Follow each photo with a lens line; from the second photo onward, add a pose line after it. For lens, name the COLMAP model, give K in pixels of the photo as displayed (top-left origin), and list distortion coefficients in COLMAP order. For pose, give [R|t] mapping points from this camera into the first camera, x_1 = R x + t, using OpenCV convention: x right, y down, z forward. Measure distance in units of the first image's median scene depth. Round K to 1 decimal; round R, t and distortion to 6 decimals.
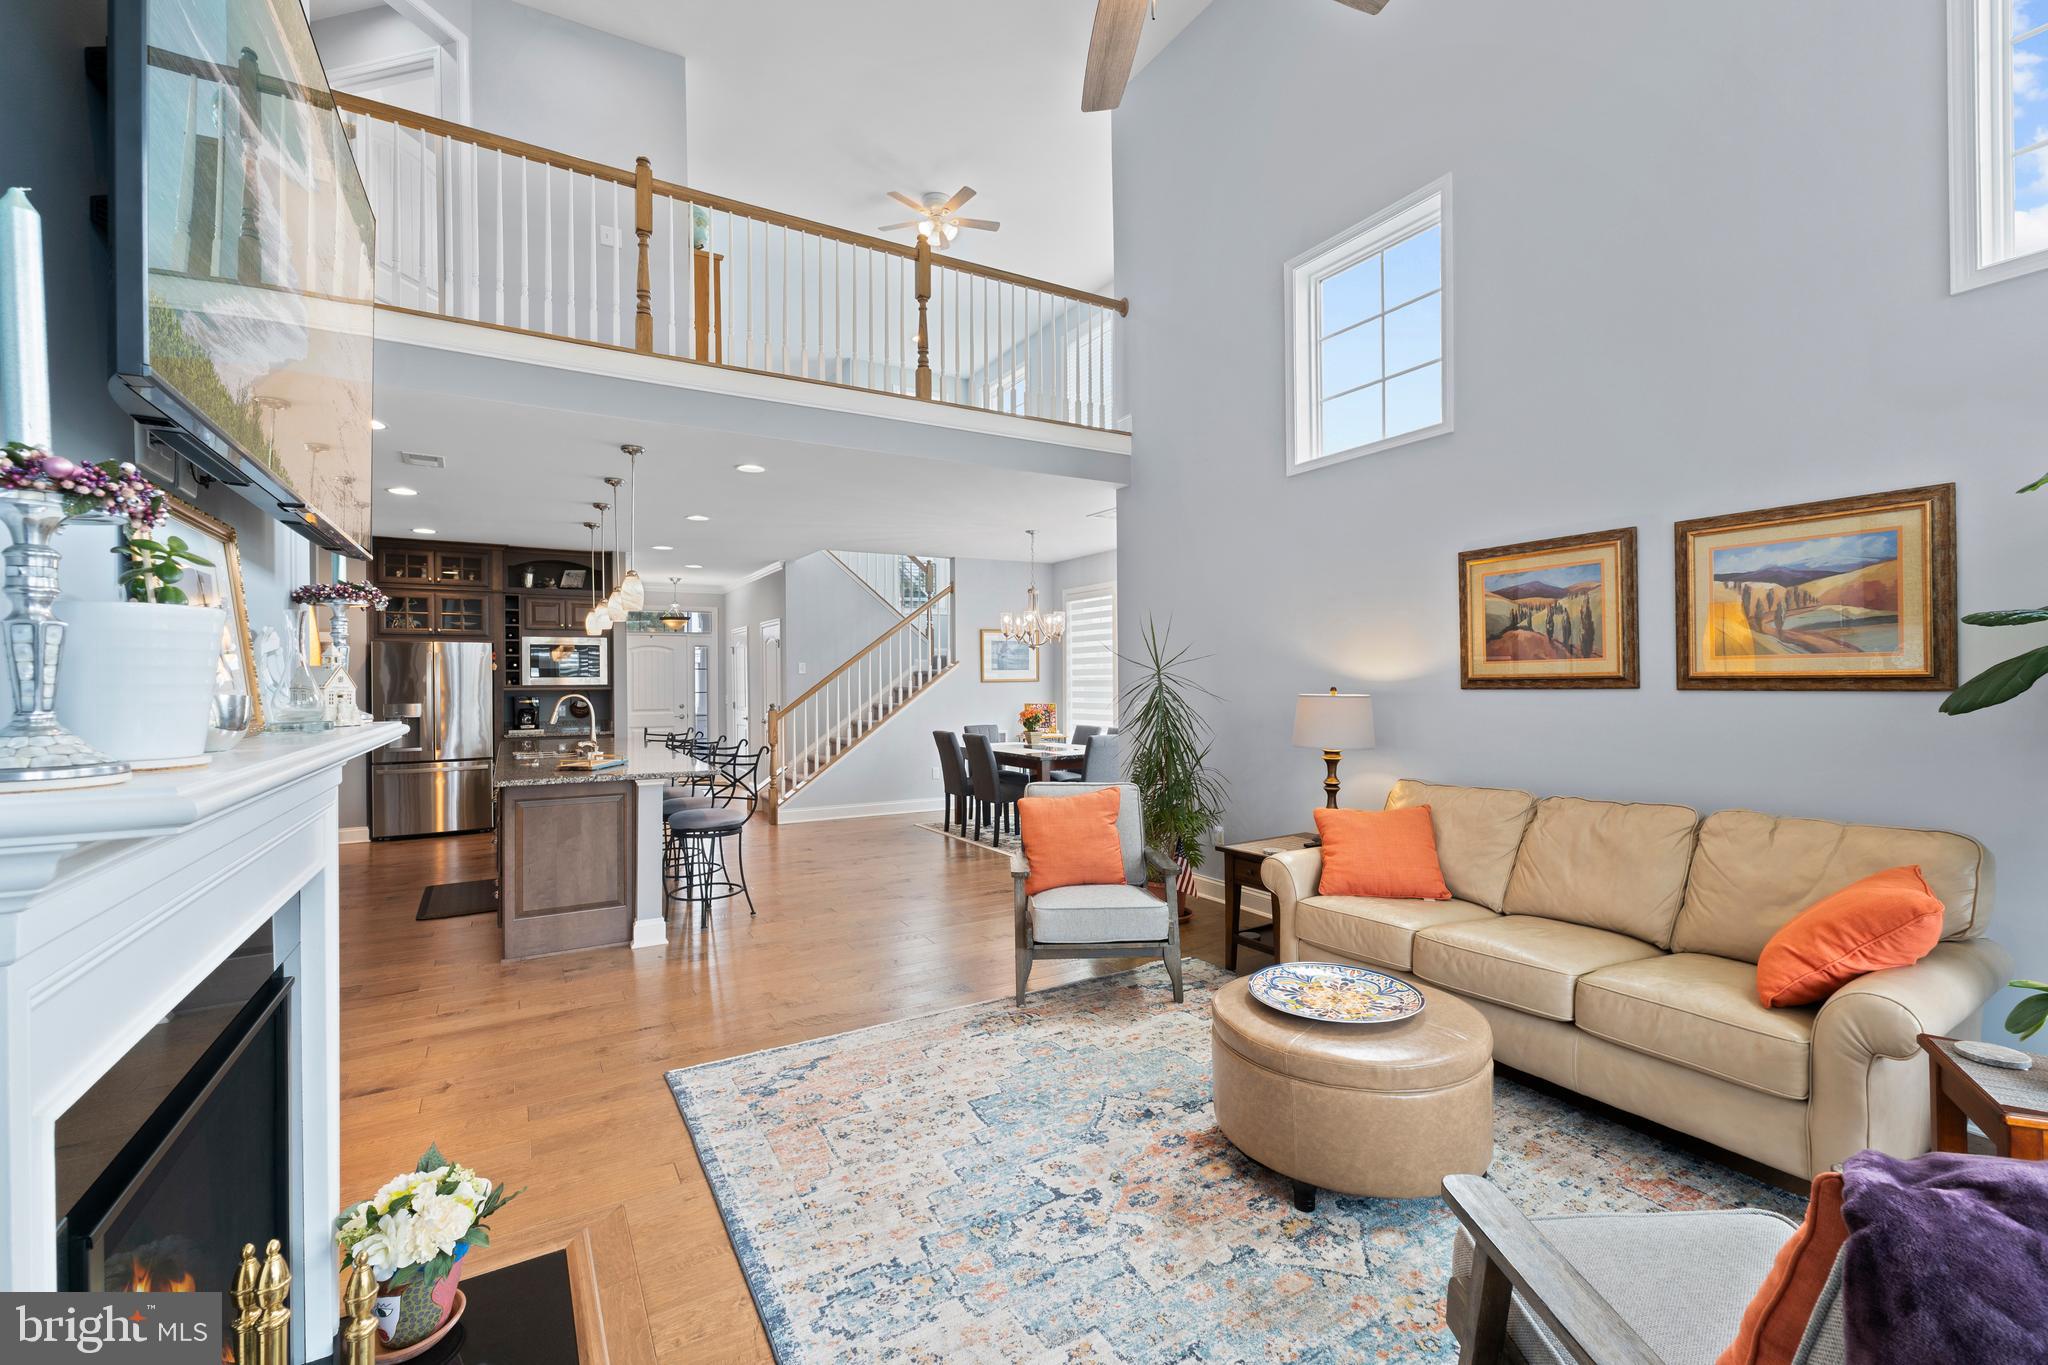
lens RADIAL K [[867.7, 0, 1024.0], [0, 867.7, 682.5], [0, 0, 1]] dist [0.003468, 0.000155]
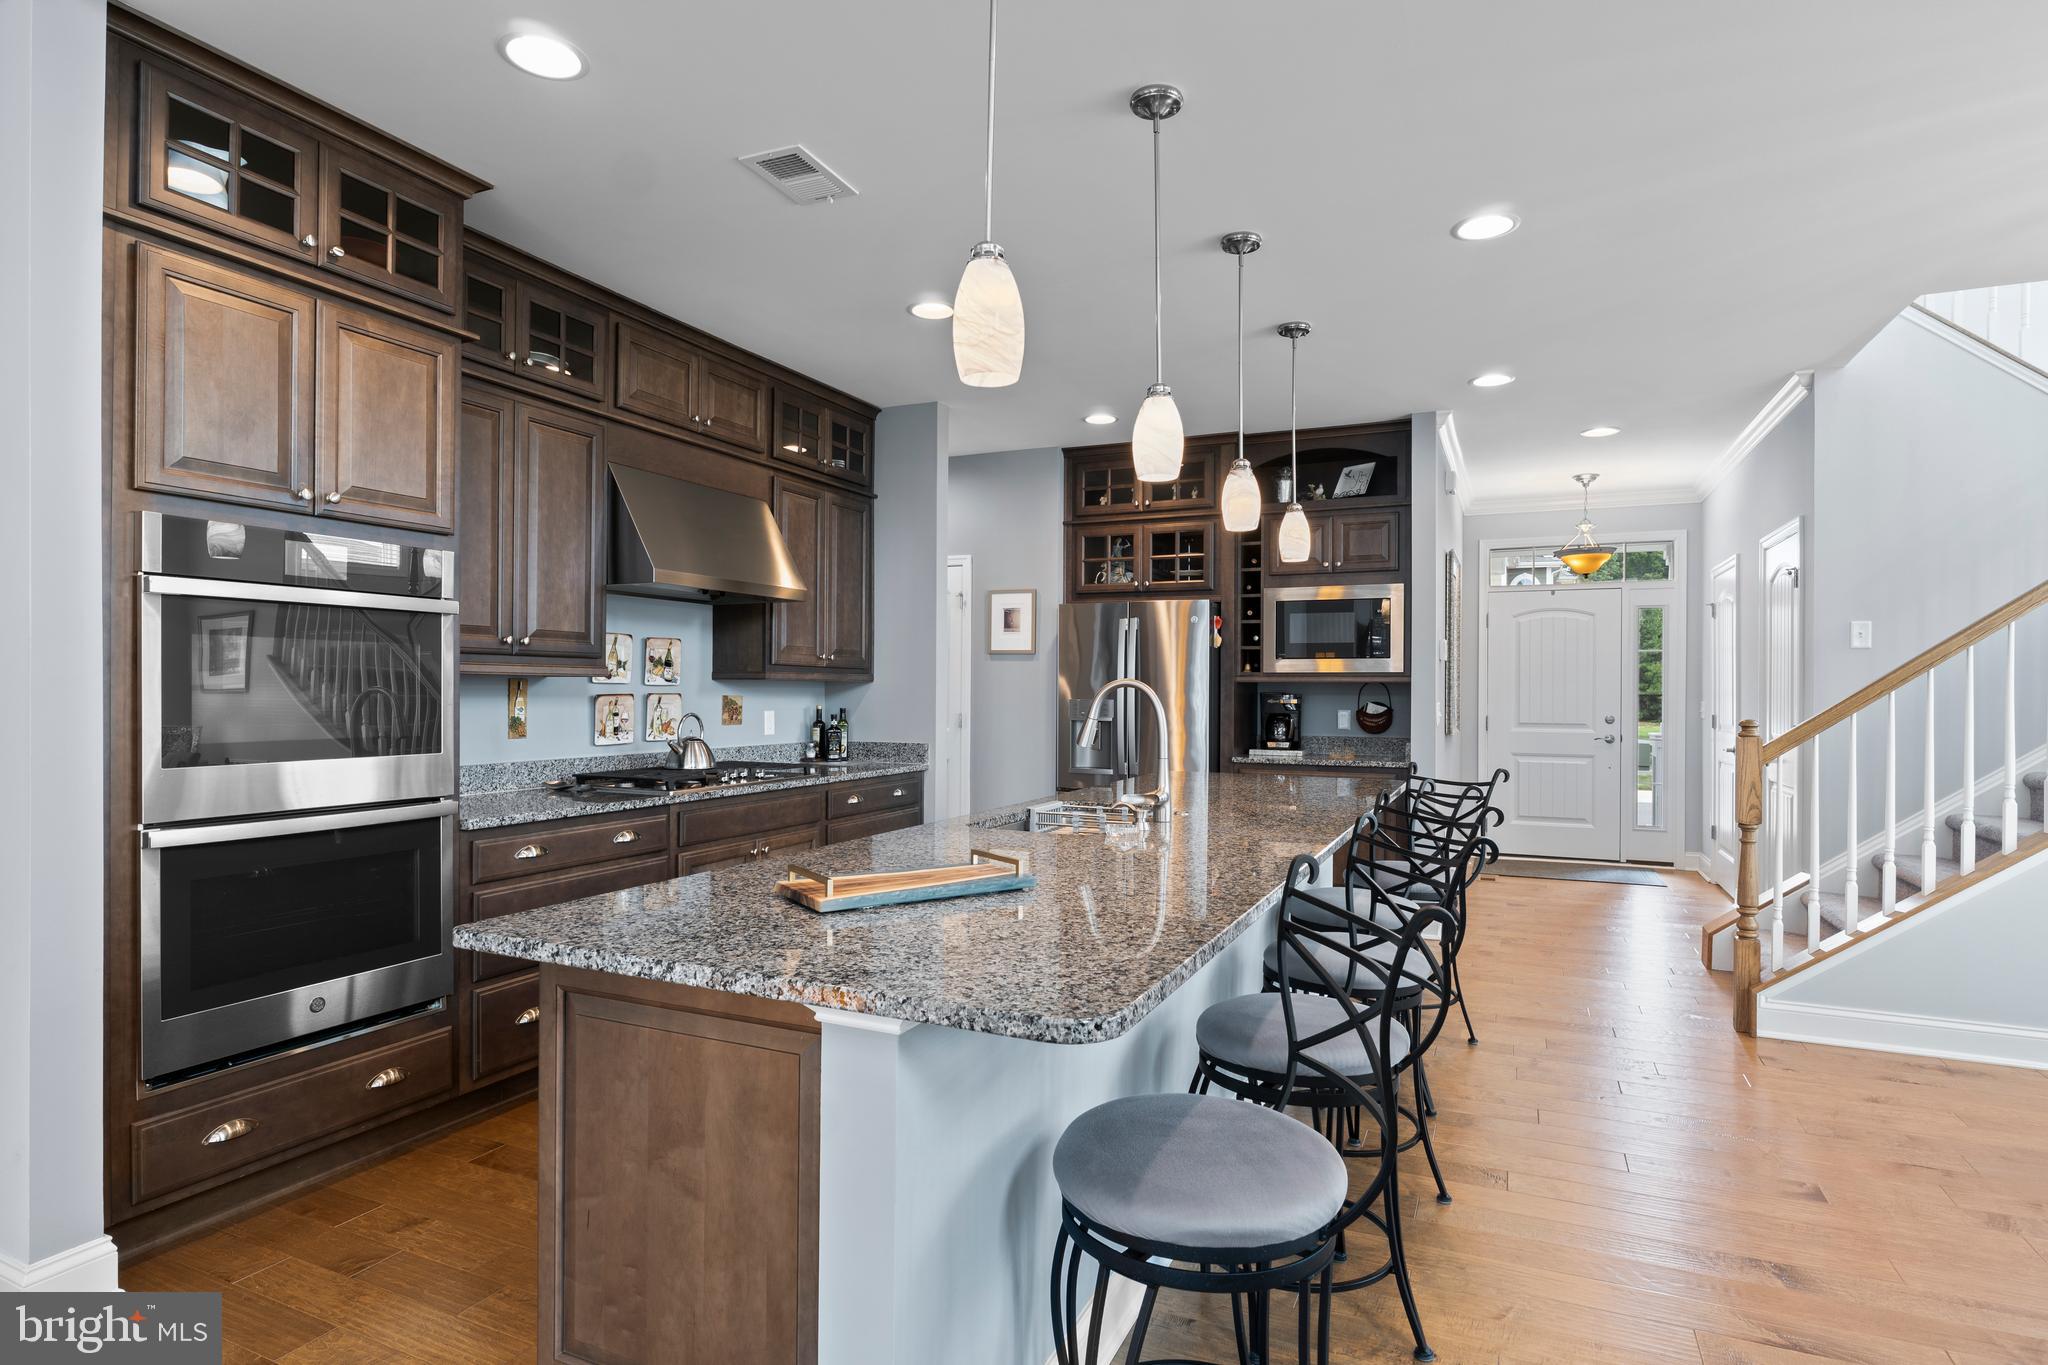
lens RADIAL K [[1071.3, 0, 1028.5], [0, 1071.3, 689.9], [0, 0, 1]] dist [-0.004524, -0.000166]
pose [[0.571208, 0.013339, -0.820697, -0.161442], [-0.010955, 0.999903, 0.008627, 0.020163], [0.820732, 0.004063, 0.571298, 0.917749]]
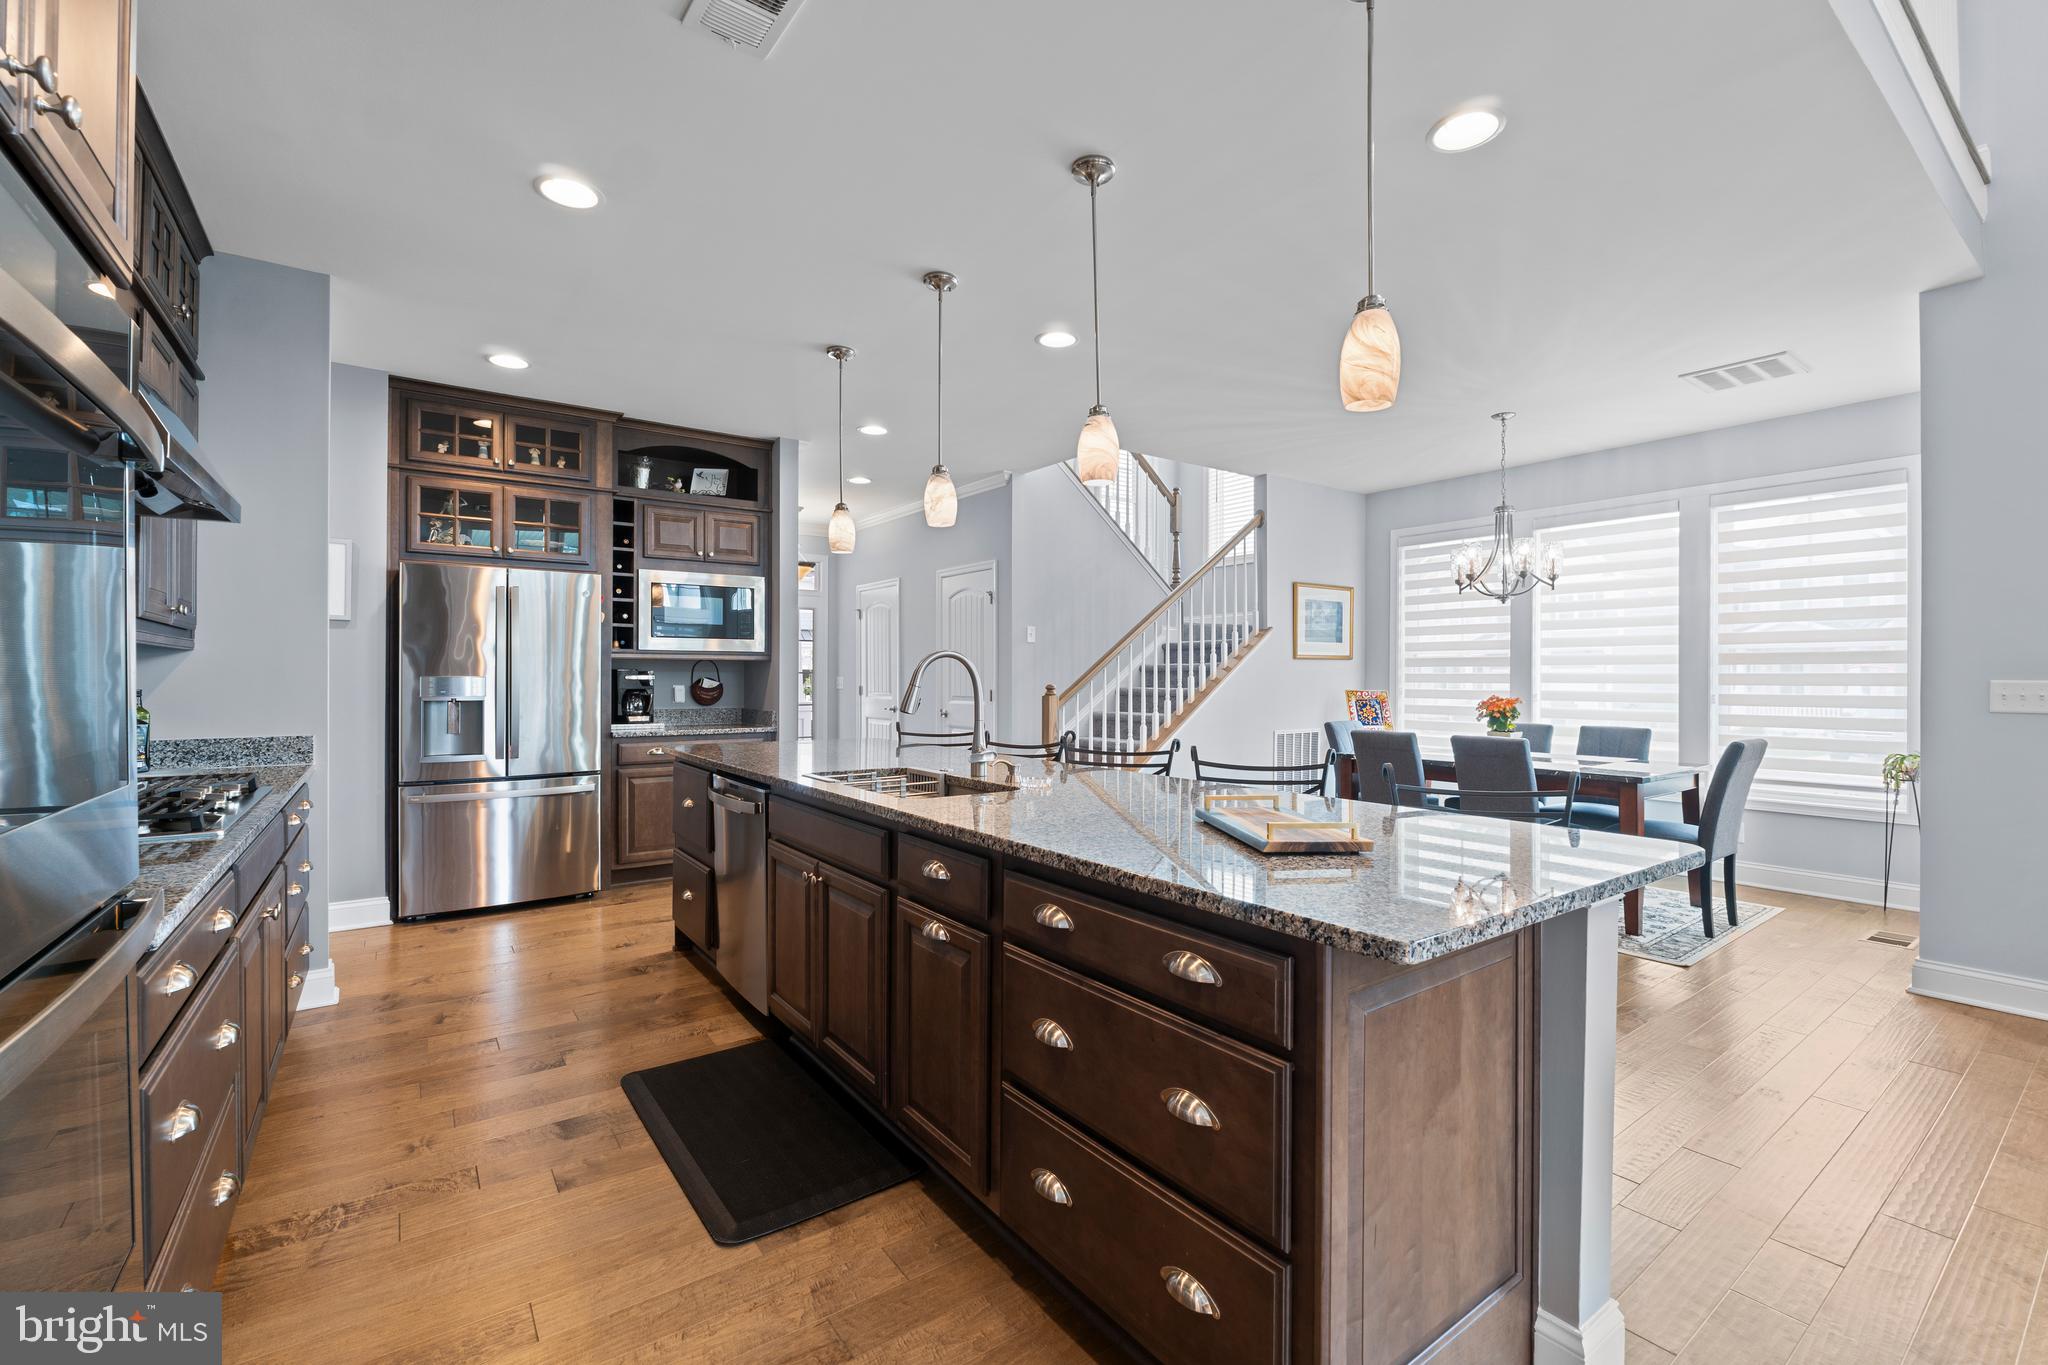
lens RADIAL K [[878.8, 0, 1023.6], [0, 878.8, 675.6], [0, 0, 1]] dist [-0.000245, -0.000069]
pose [[0.996451, 0.012592, 0.083231, -0.714681], [-0.012516, 0.999921, -0.001443, 0.036936], [-0.083243, 0.000397, 0.996529, 0.730850]]
